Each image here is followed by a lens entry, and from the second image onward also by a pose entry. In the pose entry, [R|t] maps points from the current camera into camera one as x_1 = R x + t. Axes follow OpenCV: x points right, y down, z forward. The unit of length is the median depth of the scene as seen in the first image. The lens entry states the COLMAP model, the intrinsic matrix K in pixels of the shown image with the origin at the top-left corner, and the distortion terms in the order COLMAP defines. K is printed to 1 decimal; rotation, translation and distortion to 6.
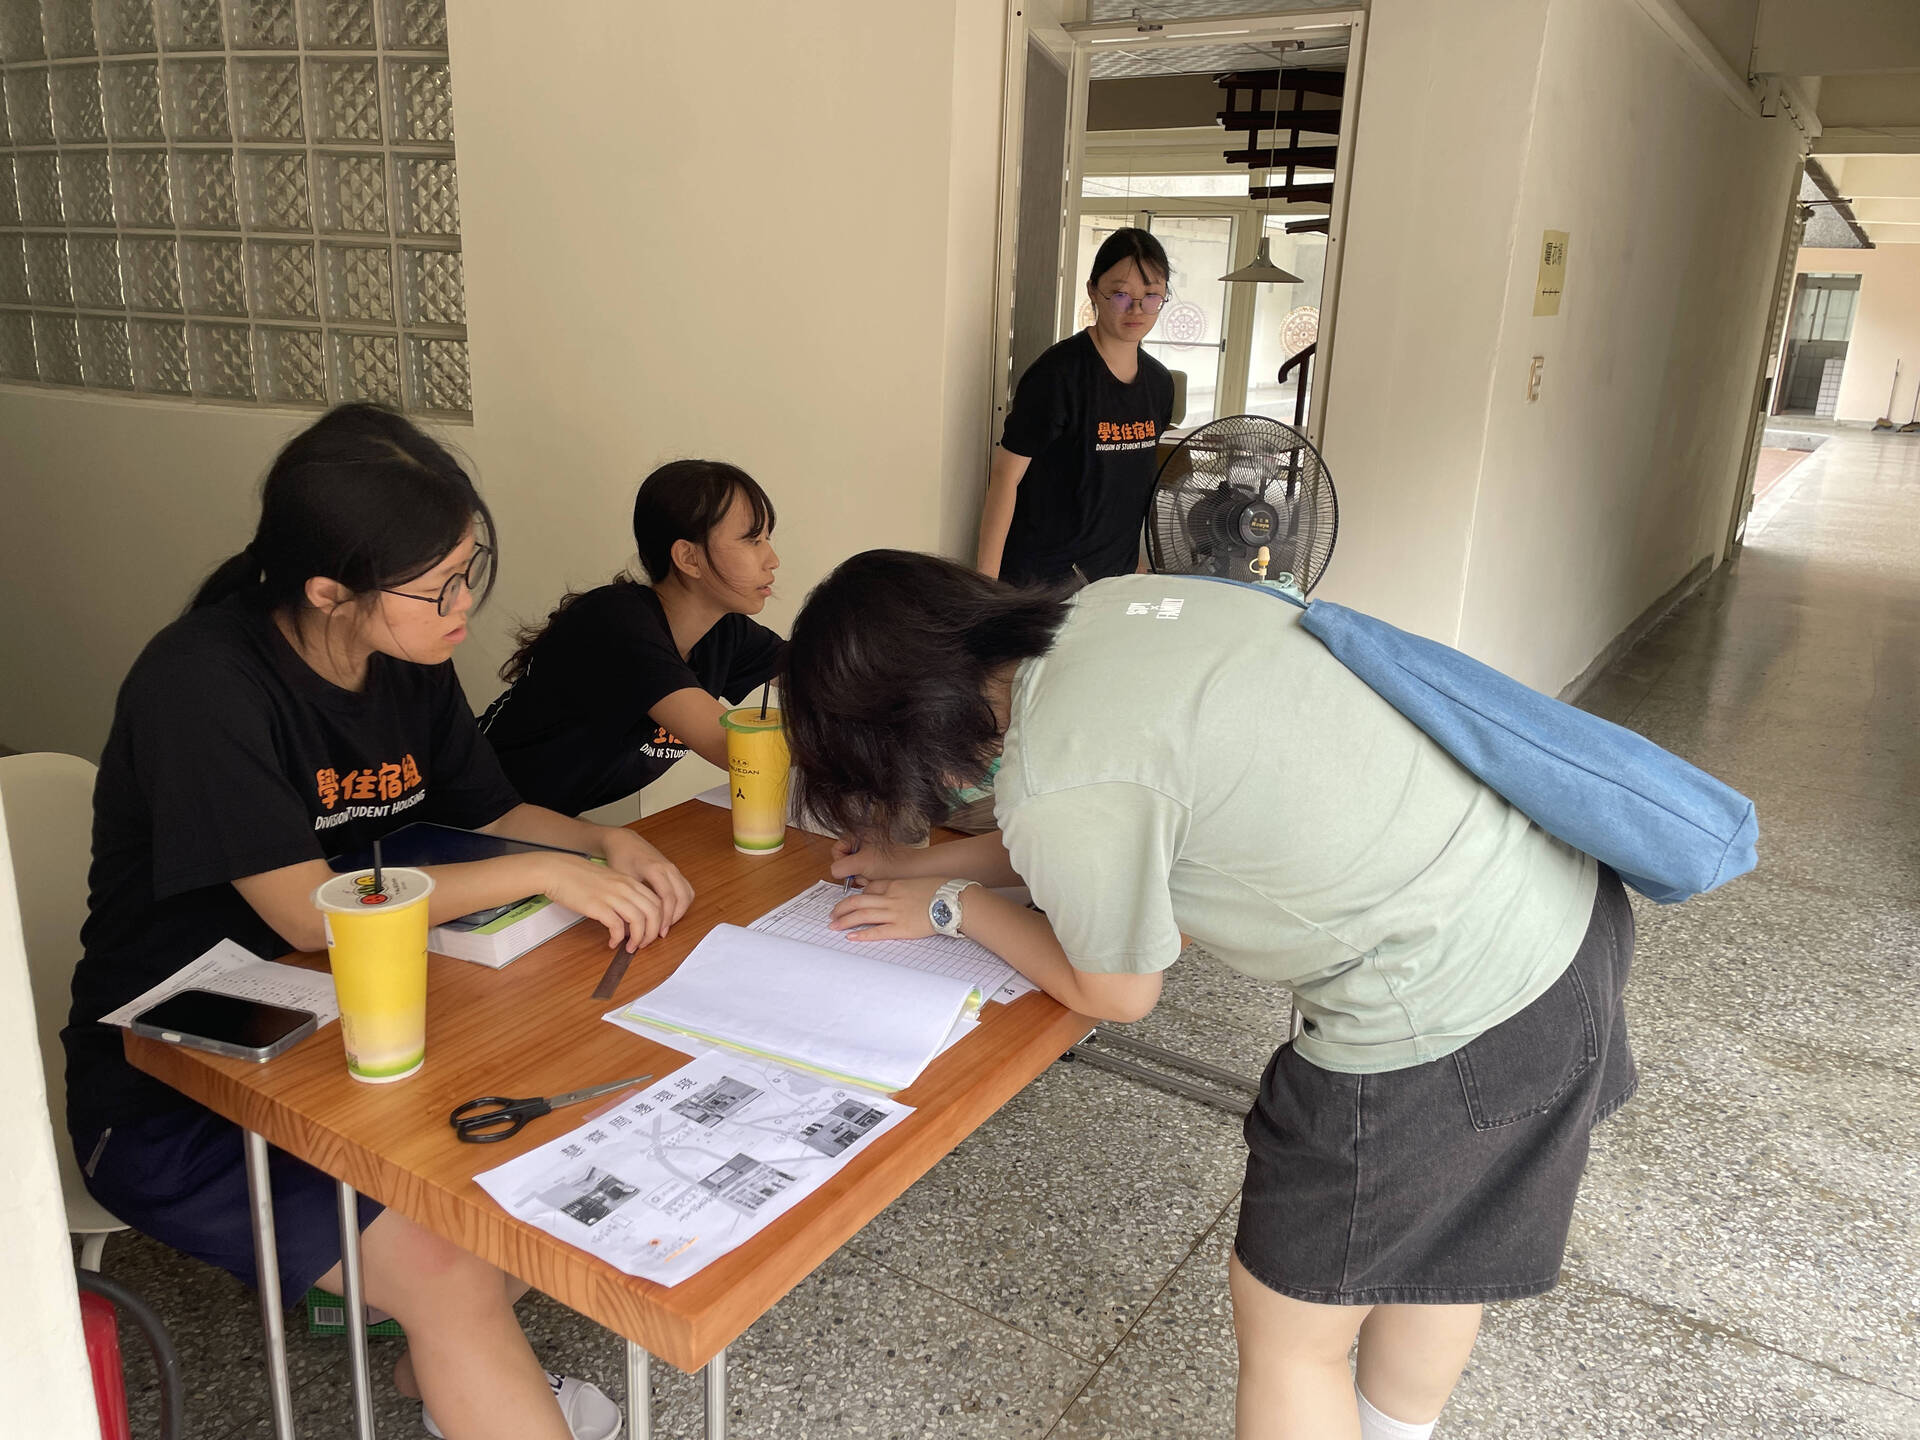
lens RADIAL K [[1463.4, 0, 953.5], [0, 1463.4, 717.6], [0, 0, 1]] dist [0.026138, -0.001219]
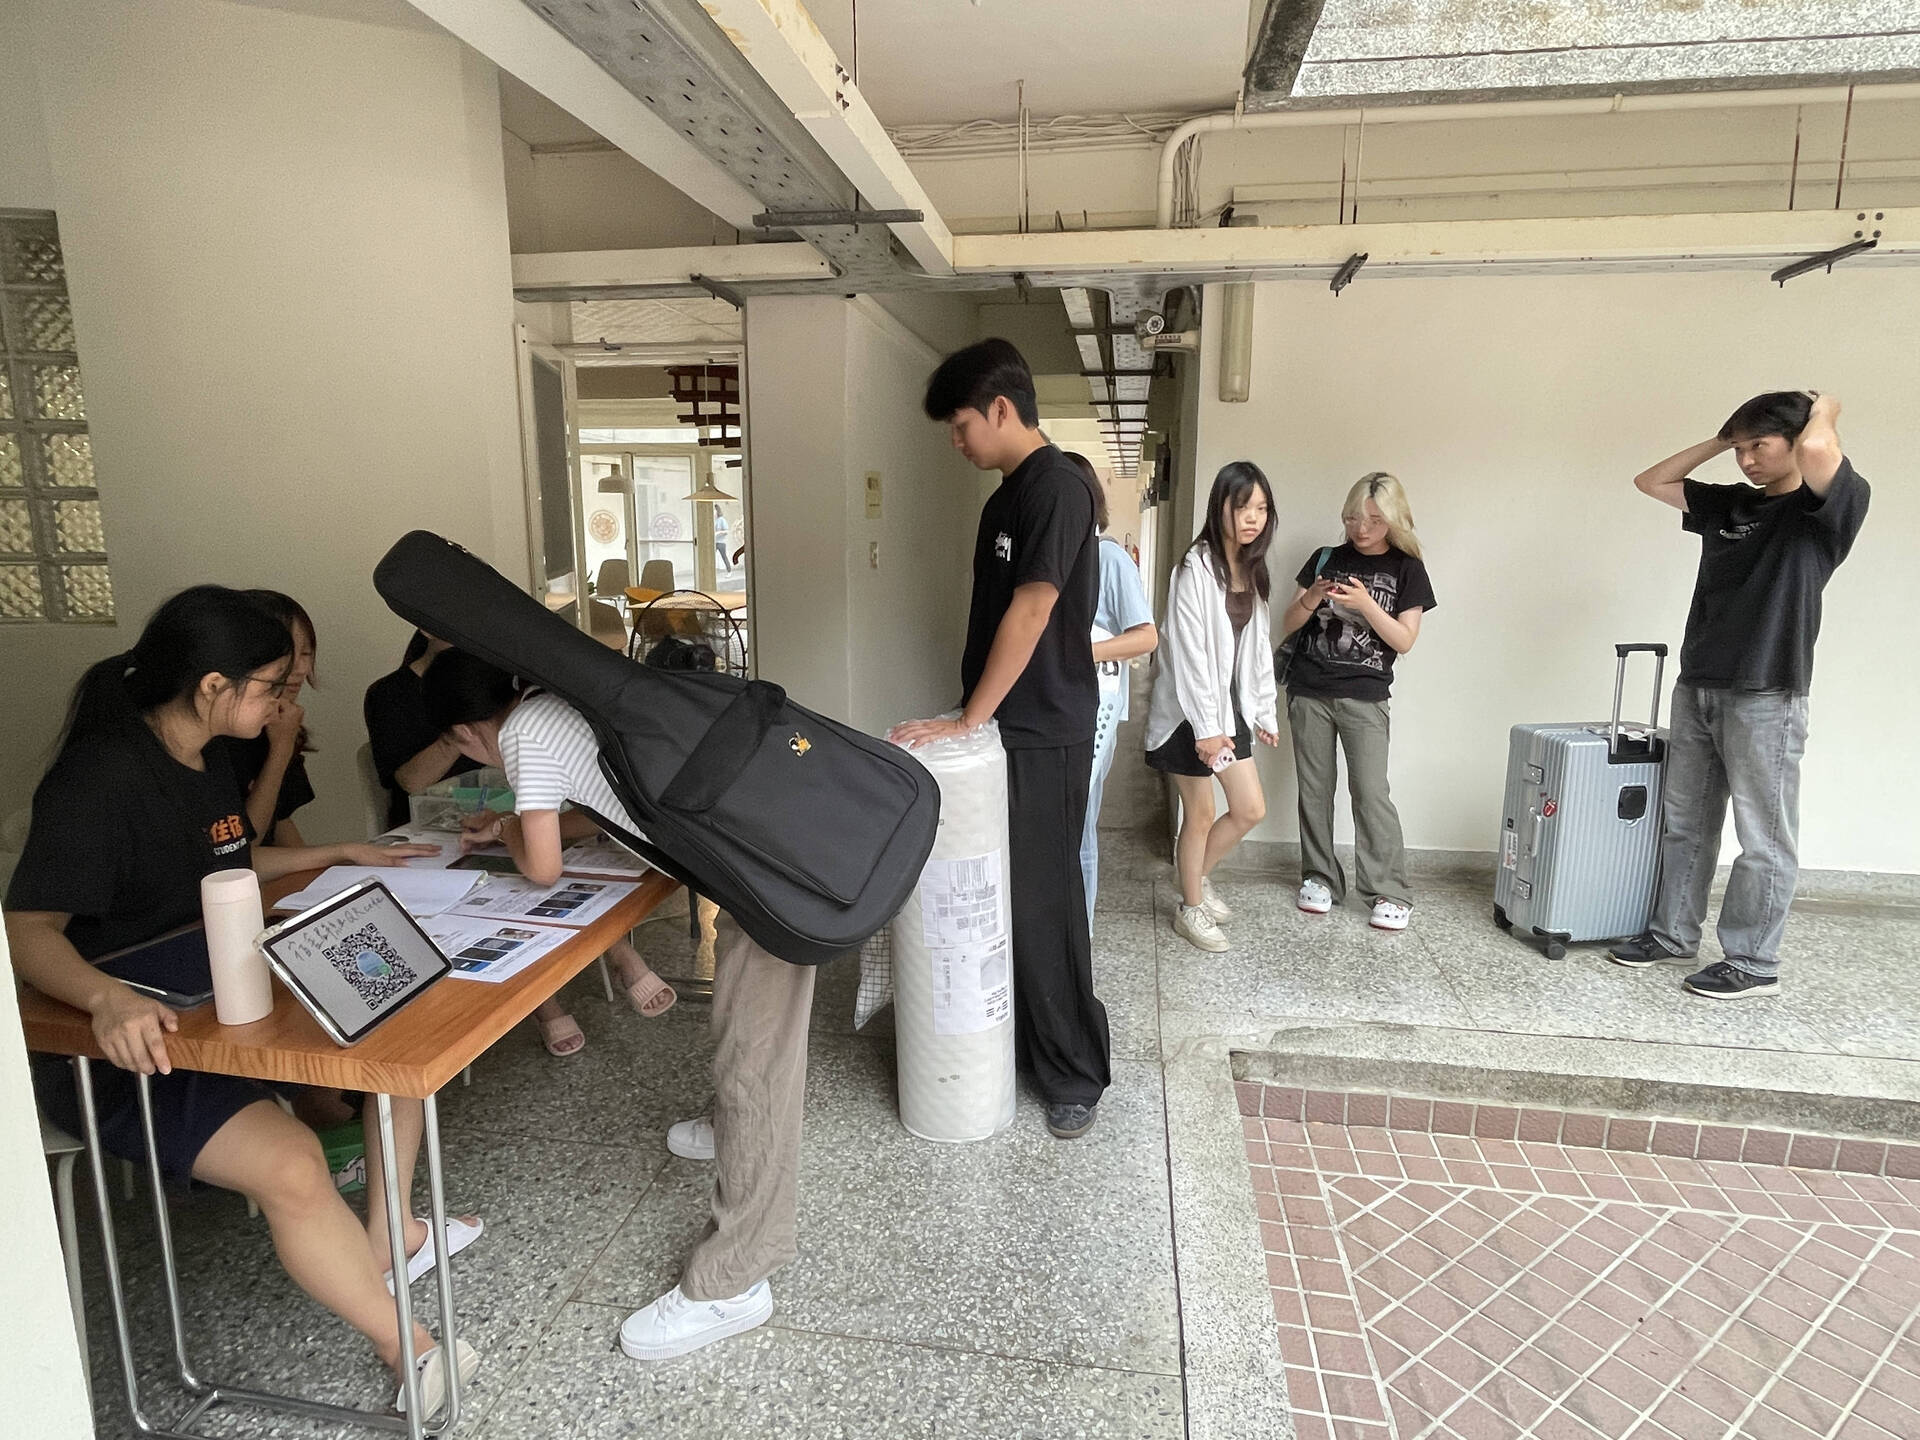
lens RADIAL K [[1069.5, 0, 958.5], [0, 1069.5, 721.0], [0, 0, 1]] dist [-0.006200, -0.002596]
pose [[0.916670, -0.105628, 0.385433, -0.008829], [0.136348, 0.989233, -0.053176, 0.032579], [-0.375667, 0.101298, 0.921202, -0.131069]]
